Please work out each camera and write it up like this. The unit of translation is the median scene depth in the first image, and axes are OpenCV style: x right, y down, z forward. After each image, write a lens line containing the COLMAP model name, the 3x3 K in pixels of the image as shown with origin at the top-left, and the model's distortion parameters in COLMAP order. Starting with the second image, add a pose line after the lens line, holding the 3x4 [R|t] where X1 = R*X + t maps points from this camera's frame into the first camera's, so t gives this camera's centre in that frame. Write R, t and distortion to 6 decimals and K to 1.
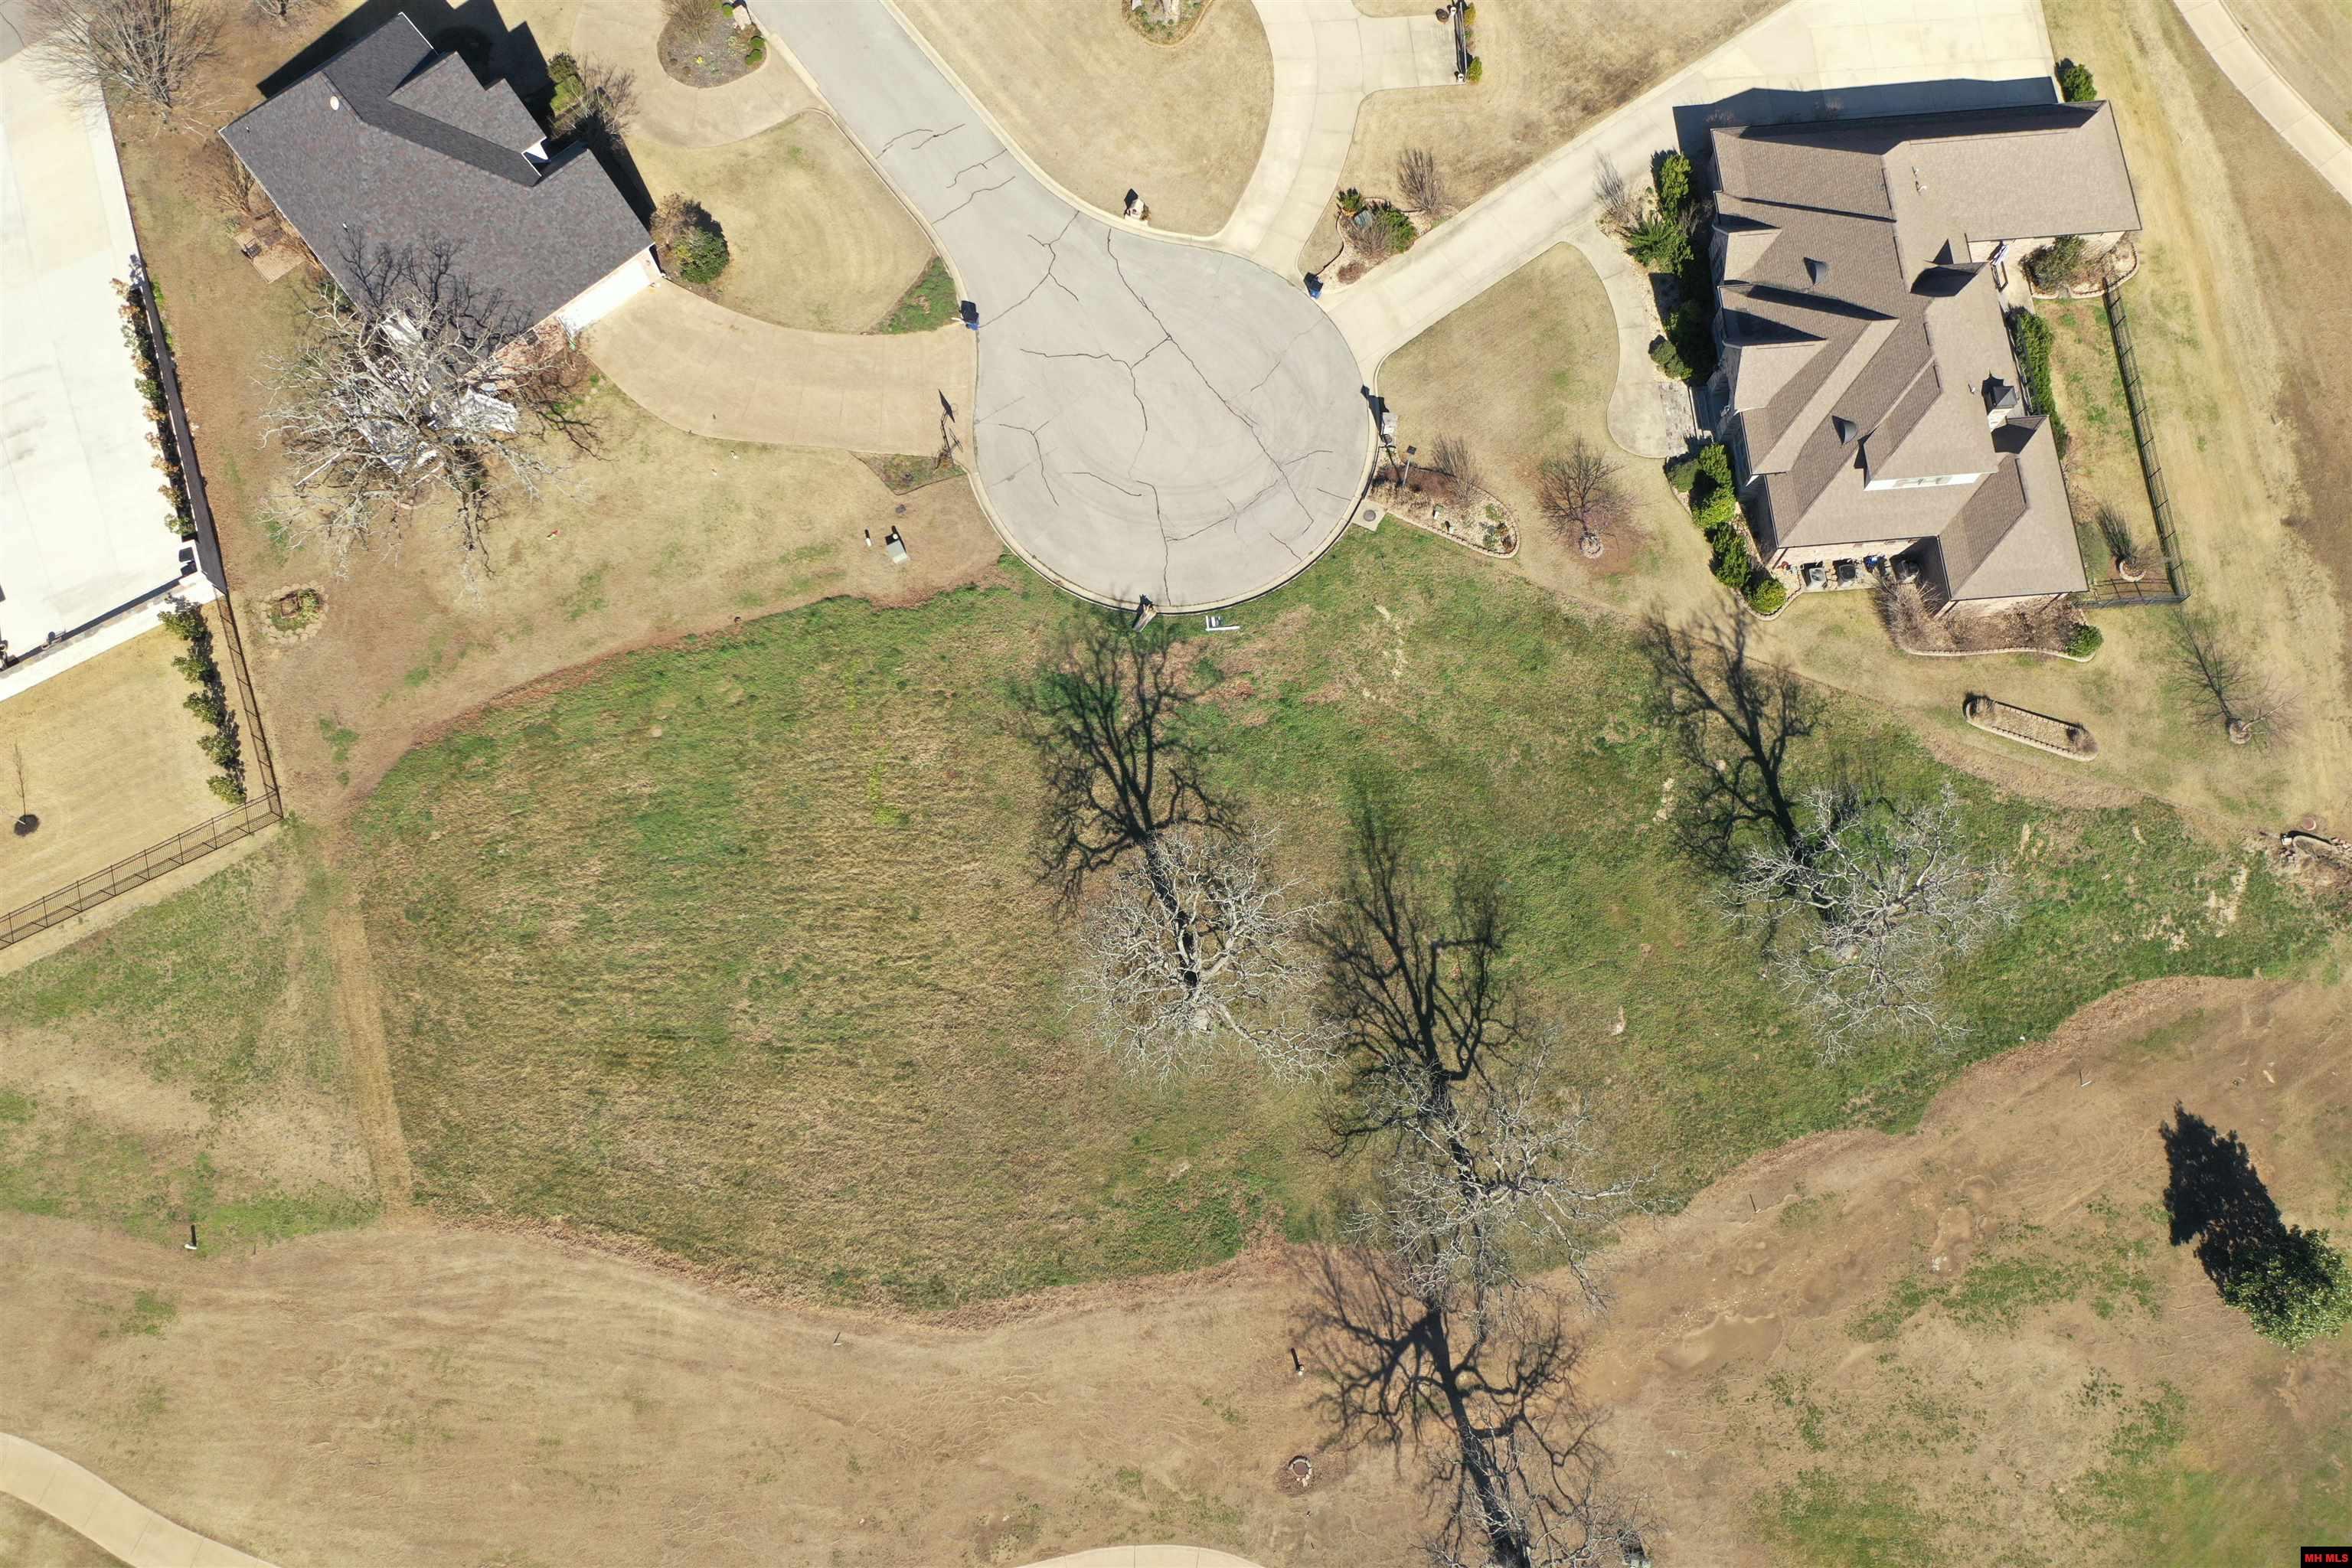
lens RADIAL K [[1866.0, 0, 1172.8], [0, 1866.0, 769.6], [0, 0, 1]] dist [0.005754, -0.004451]
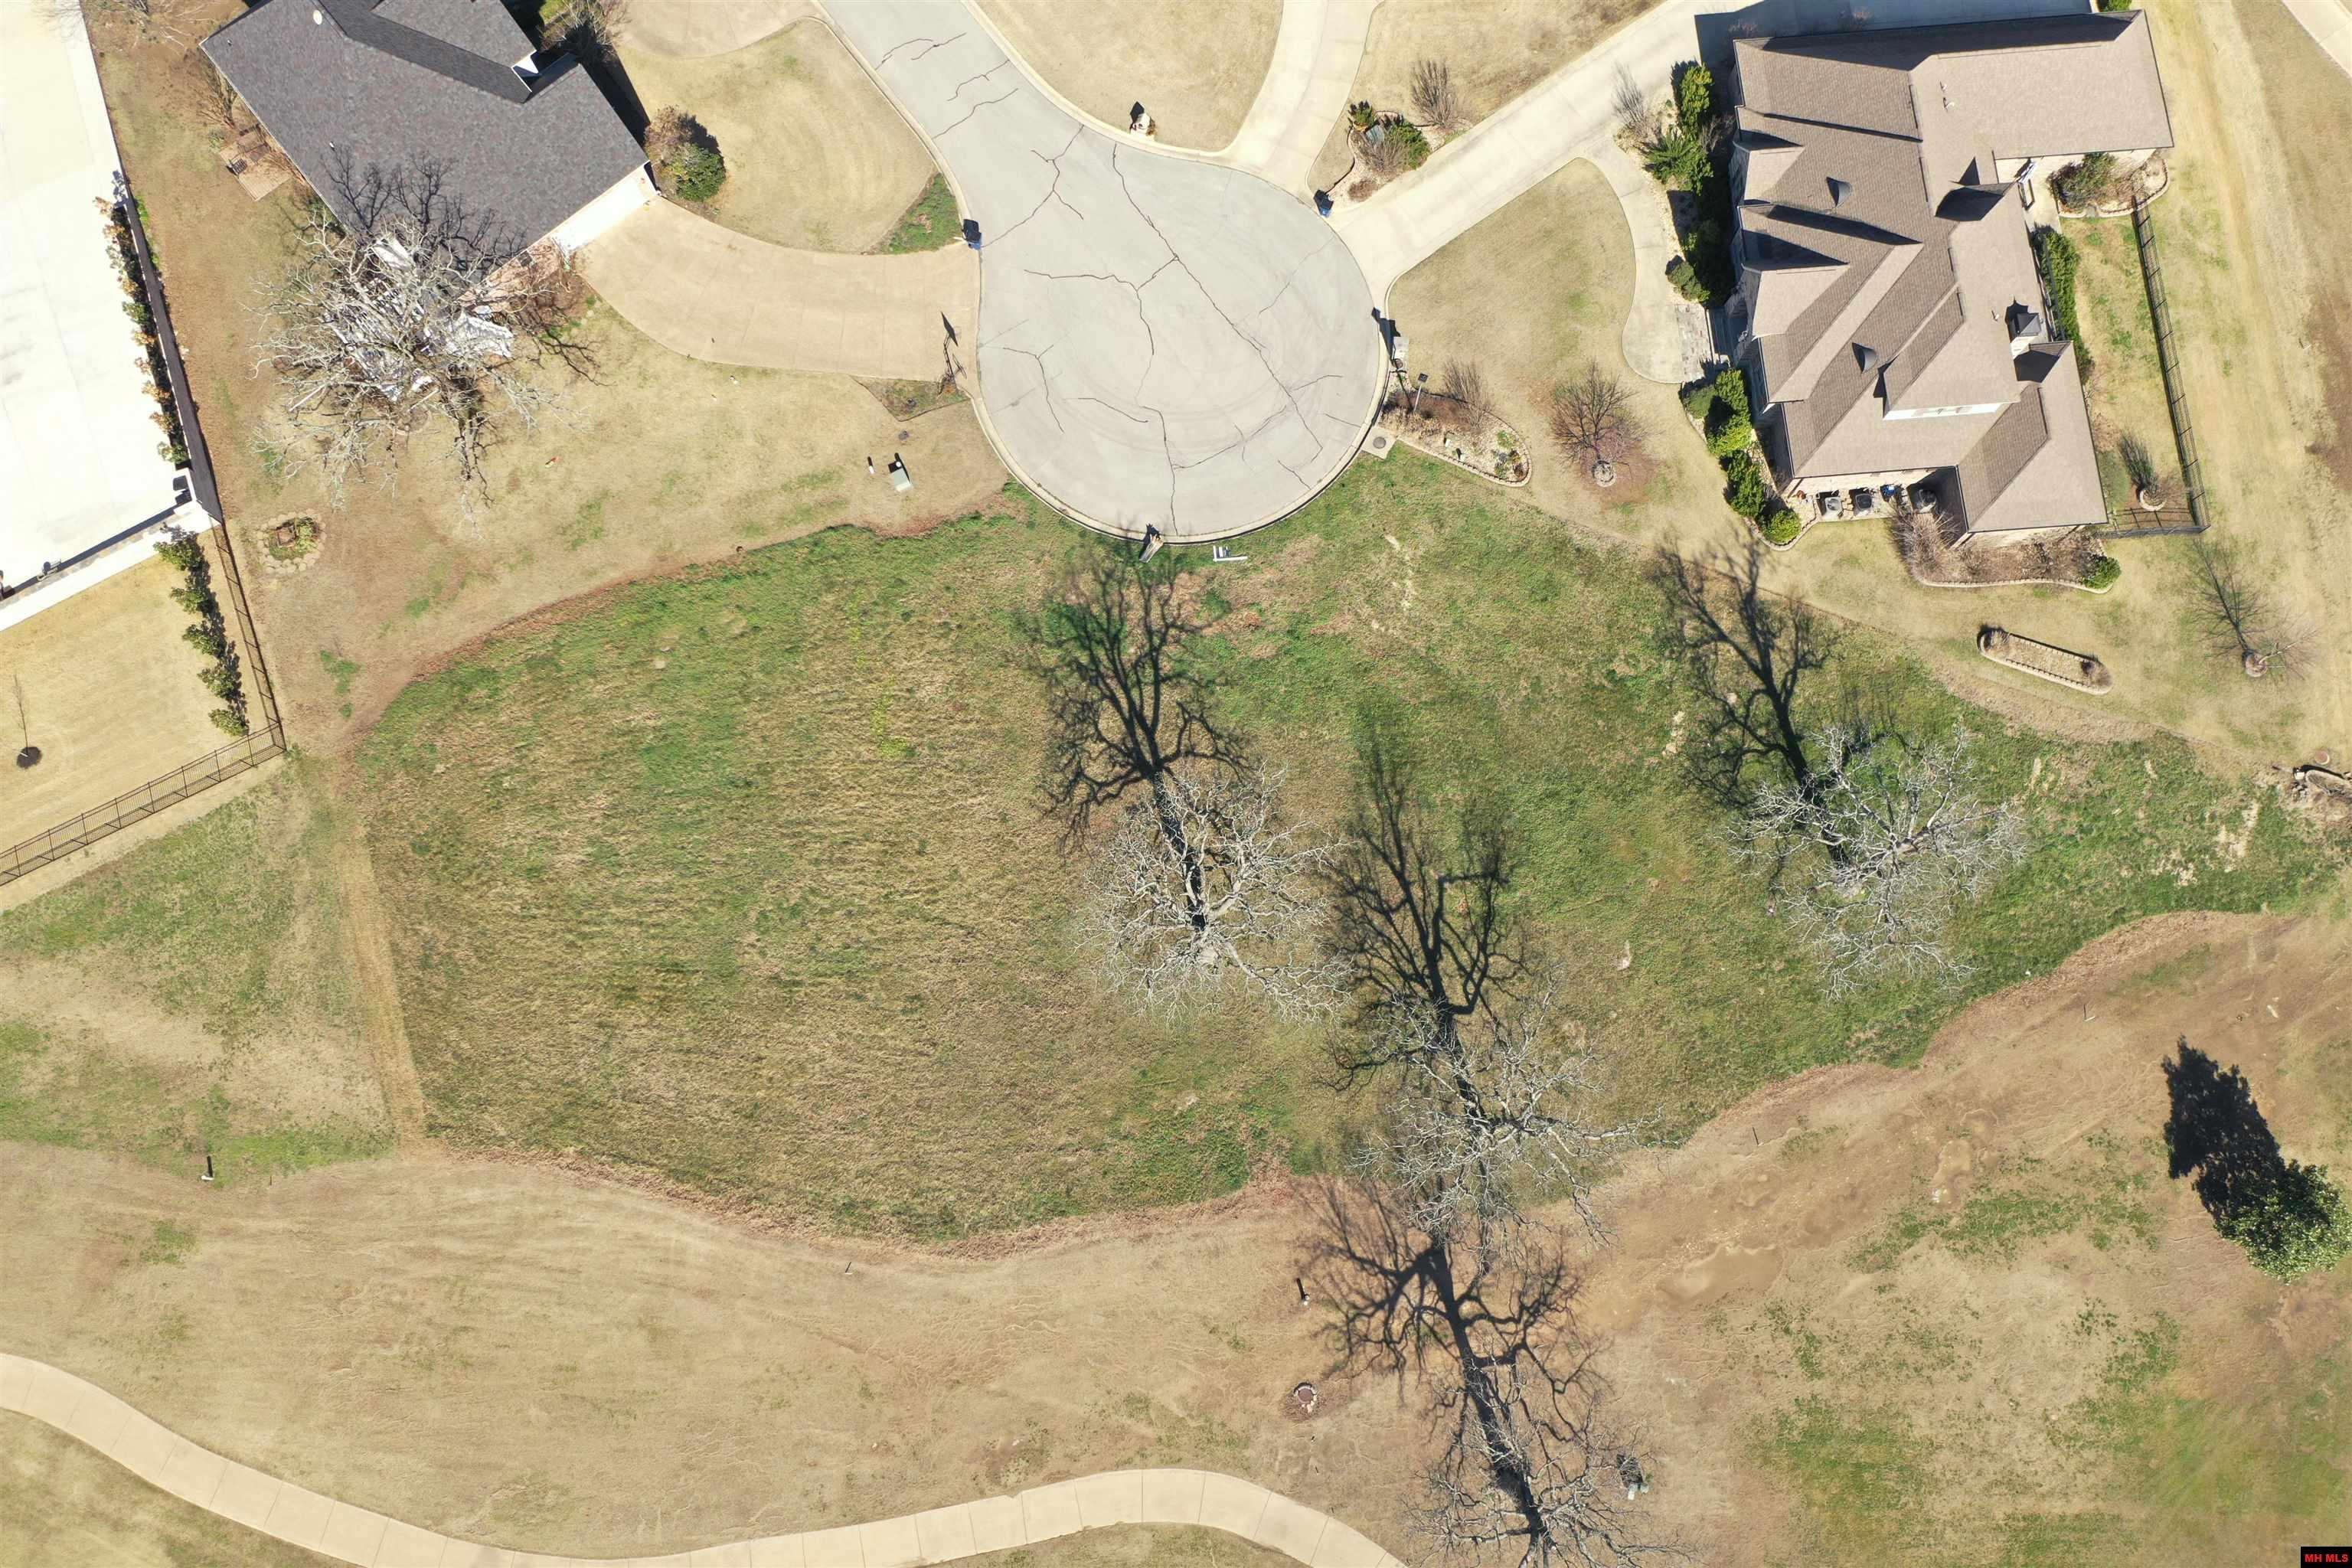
lens RADIAL K [[1866.0, 0, 1172.8], [0, 1866.0, 770.7], [0, 0, 1]] dist [0.005754, -0.004451]
pose [[0.999999, 0.000541, -0.001187, -0.002569], [-0.000466, 0.998051, 0.062402, -0.025668], [0.001219, -0.062402, 0.998050, 0.006095]]
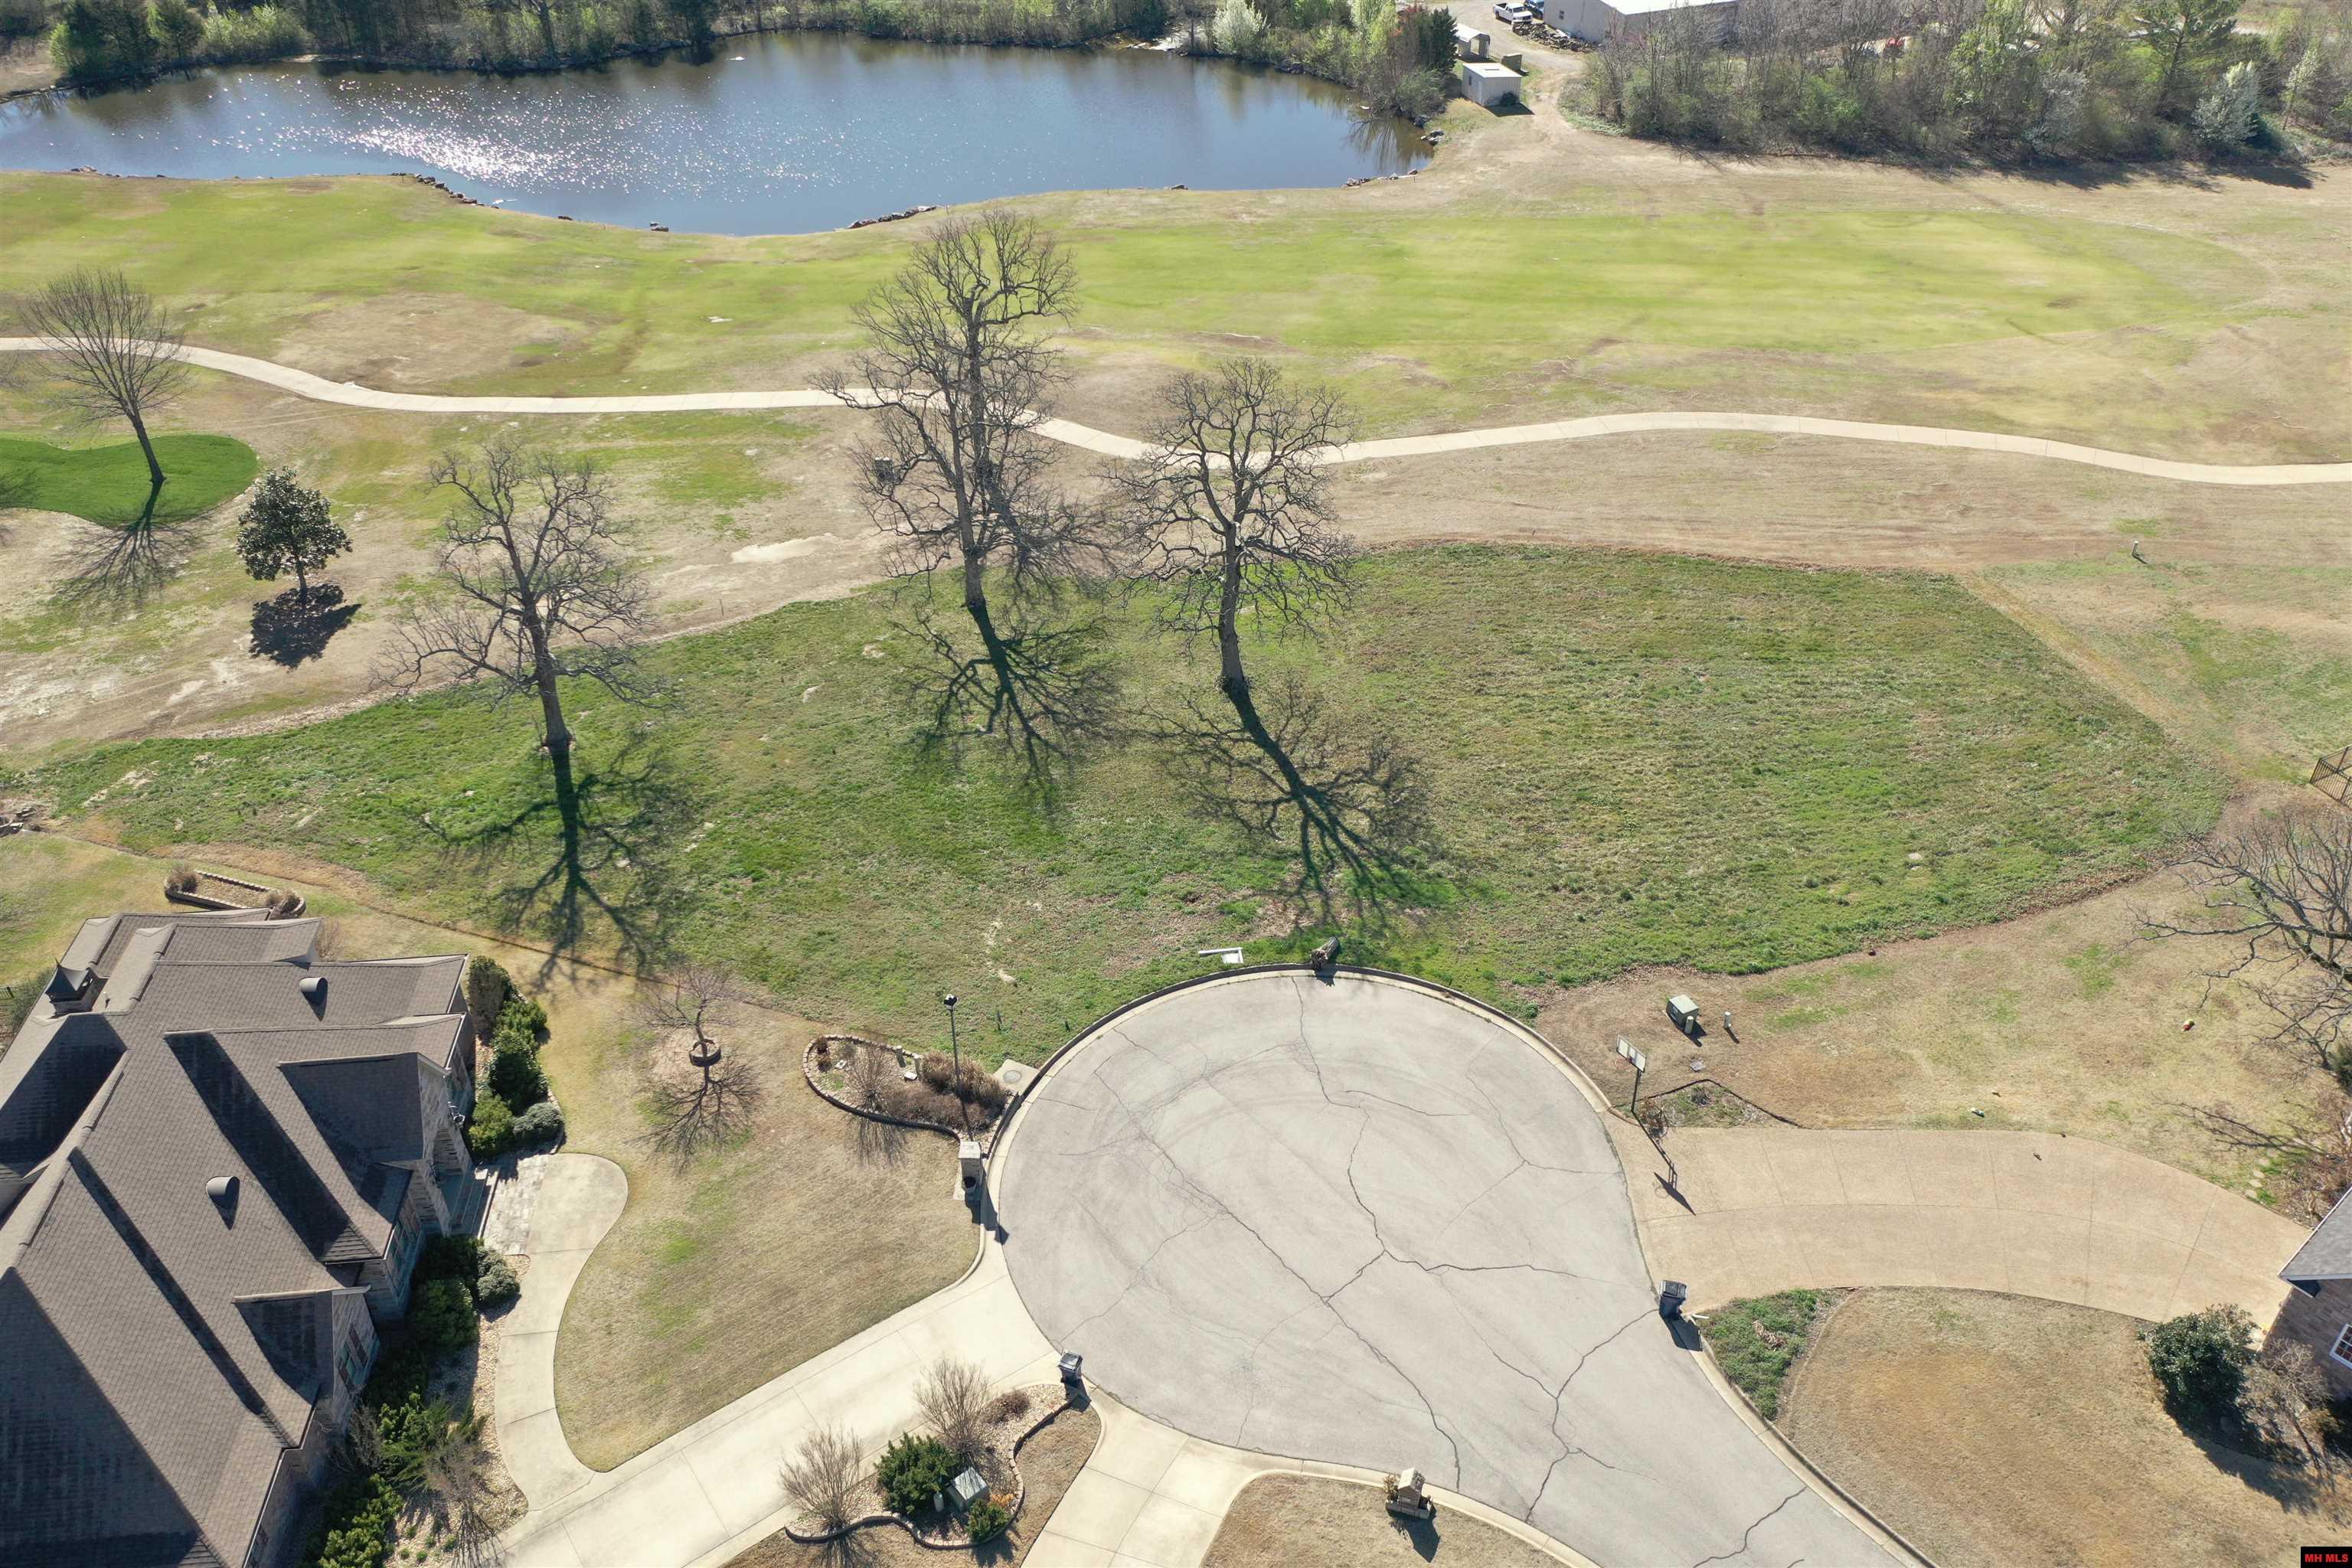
lens RADIAL K [[1866.0, 0, 1176.6], [0, 1866.0, 768.6], [0, 0, 1]] dist [0.005754, -0.004451]
pose [[-0.999278, 0.036850, 0.009302, 0.035654], [-0.003001, -0.320490, 0.947247, -0.782022], [0.037888, 0.946535, 0.320369, 0.698332]]
